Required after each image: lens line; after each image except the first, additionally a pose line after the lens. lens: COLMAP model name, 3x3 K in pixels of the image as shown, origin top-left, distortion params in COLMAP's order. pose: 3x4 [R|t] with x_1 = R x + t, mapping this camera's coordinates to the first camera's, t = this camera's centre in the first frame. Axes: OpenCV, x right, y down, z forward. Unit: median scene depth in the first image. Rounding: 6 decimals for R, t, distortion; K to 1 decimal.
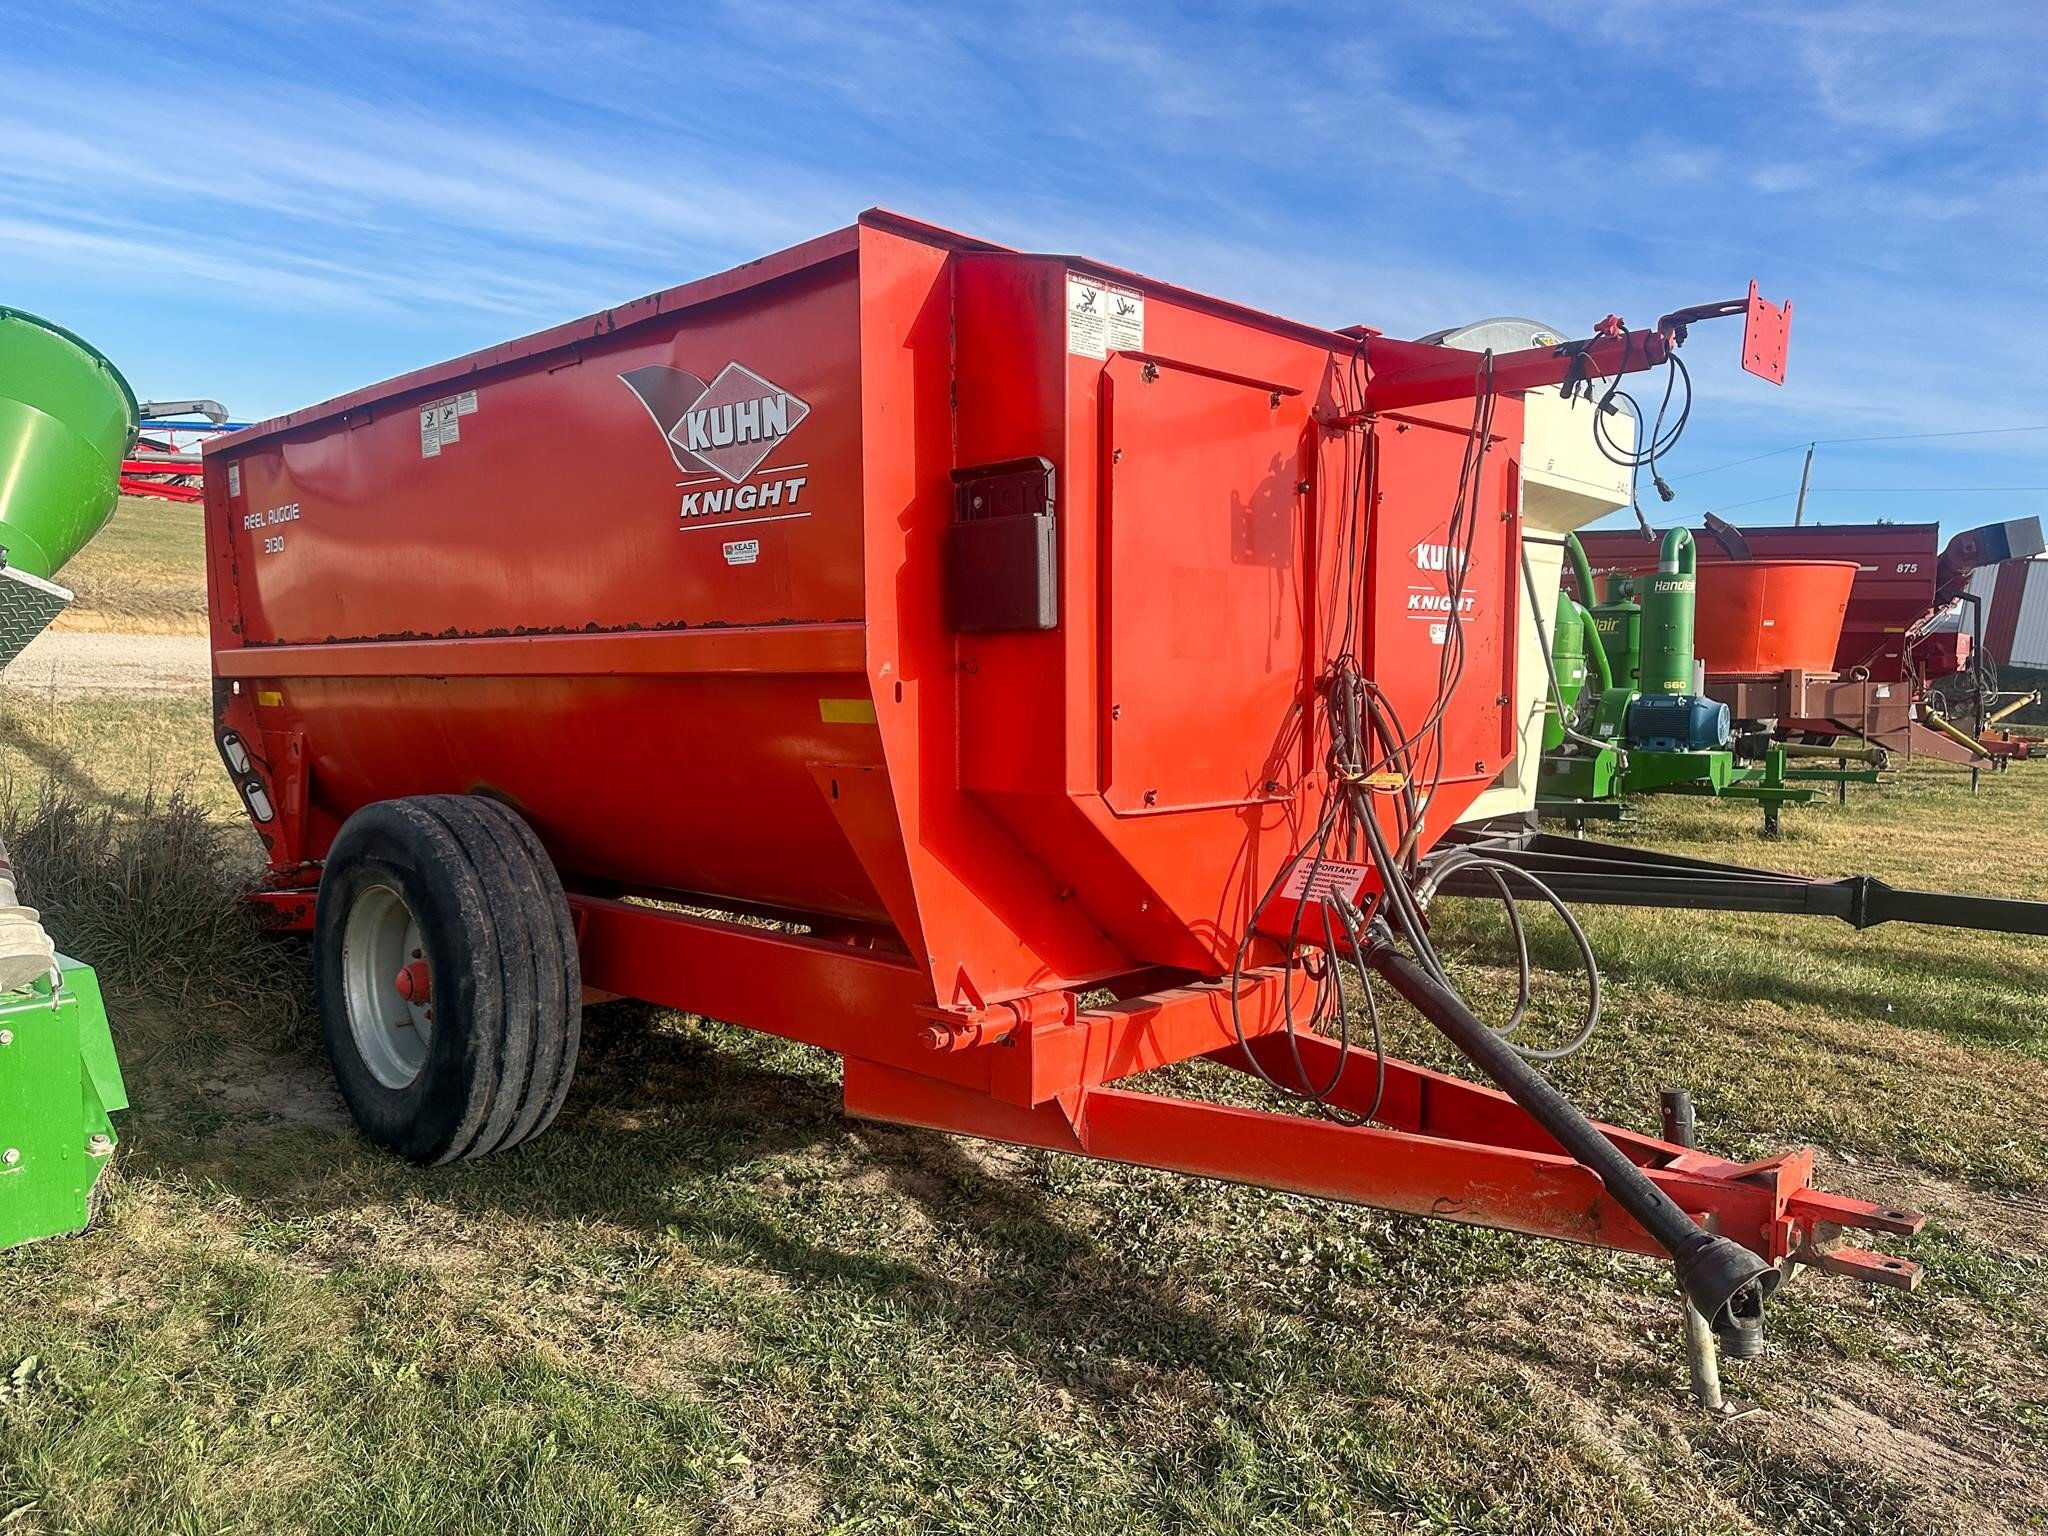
lens RADIAL K [[1500.3, 0, 1015.1], [0, 1500.3, 792.5], [0, 0, 1]] dist [0.041548, -0.052288]
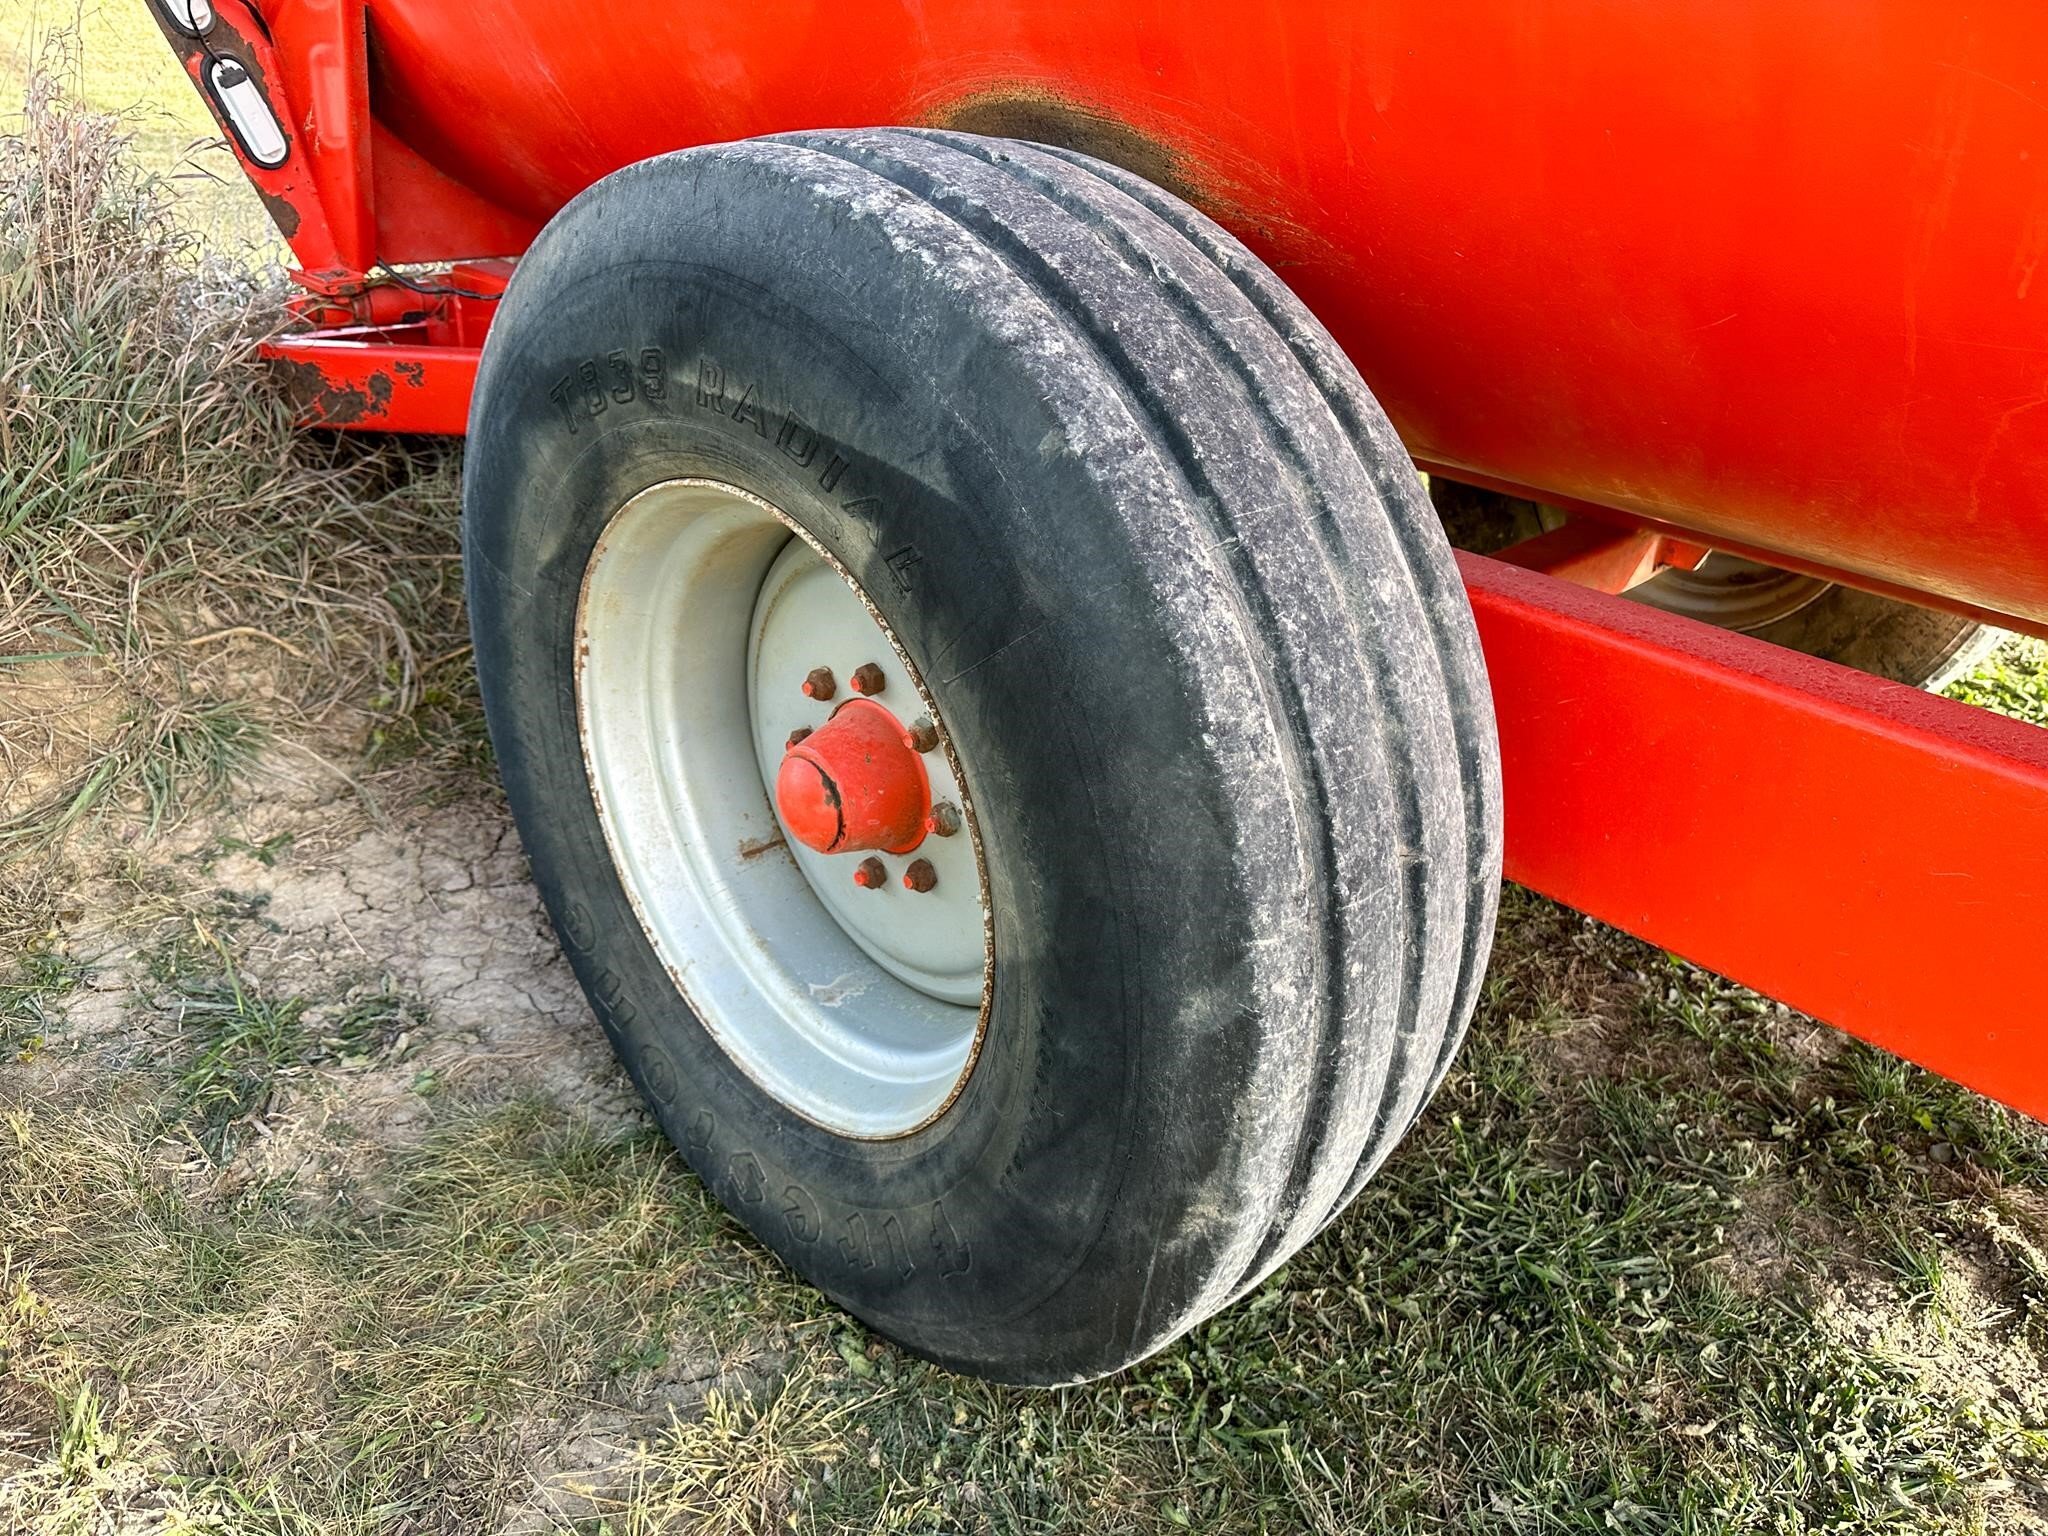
lens RADIAL K [[1452.0, 0, 1030.9], [0, 1452.0, 781.1], [0, 0, 1]] dist [0.058654, -0.074853]
pose [[0.998056, 0.061961, 0.006686, -0.412158], [-0.059527, 0.916070, 0.396576, 0.002929], [0.018448, -0.396203, 0.917978, 0.834387]]
